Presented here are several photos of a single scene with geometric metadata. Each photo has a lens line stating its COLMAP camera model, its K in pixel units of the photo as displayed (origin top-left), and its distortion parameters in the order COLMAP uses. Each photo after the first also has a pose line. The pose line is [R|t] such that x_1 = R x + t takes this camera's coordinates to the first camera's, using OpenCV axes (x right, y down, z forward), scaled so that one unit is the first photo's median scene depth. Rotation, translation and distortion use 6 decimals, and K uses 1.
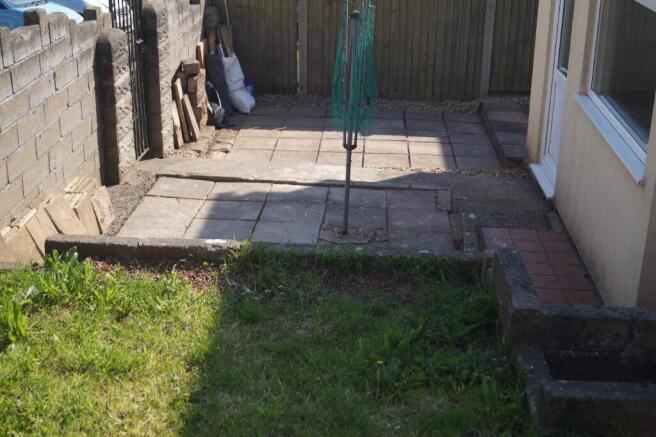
lens RADIAL K [[899.0, 0, 328.0], [0, 899.0, 218.5], [0, 0, 1]] dist [0.014686, -0.702080]
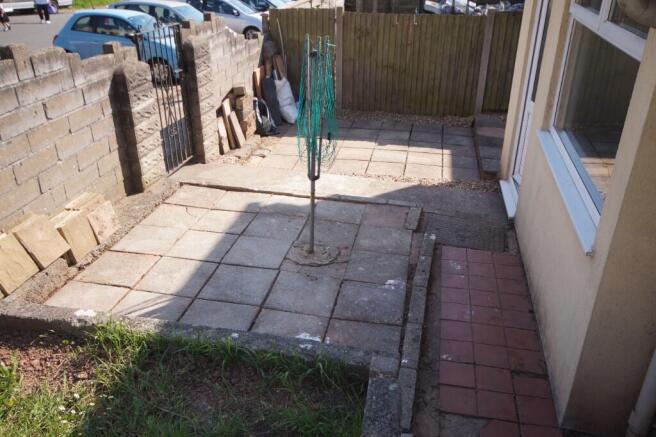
lens RADIAL K [[543.0, 0, 328.0], [0, 543.0, 218.5], [0, 0, 1]] dist [0.001224, 0.002739]
pose [[0.989968, 0.048480, -0.132713, 0.100272], [-0.036445, 0.995123, 0.091658, -0.069572], [0.136509, -0.085902, 0.986907, 0.265804]]
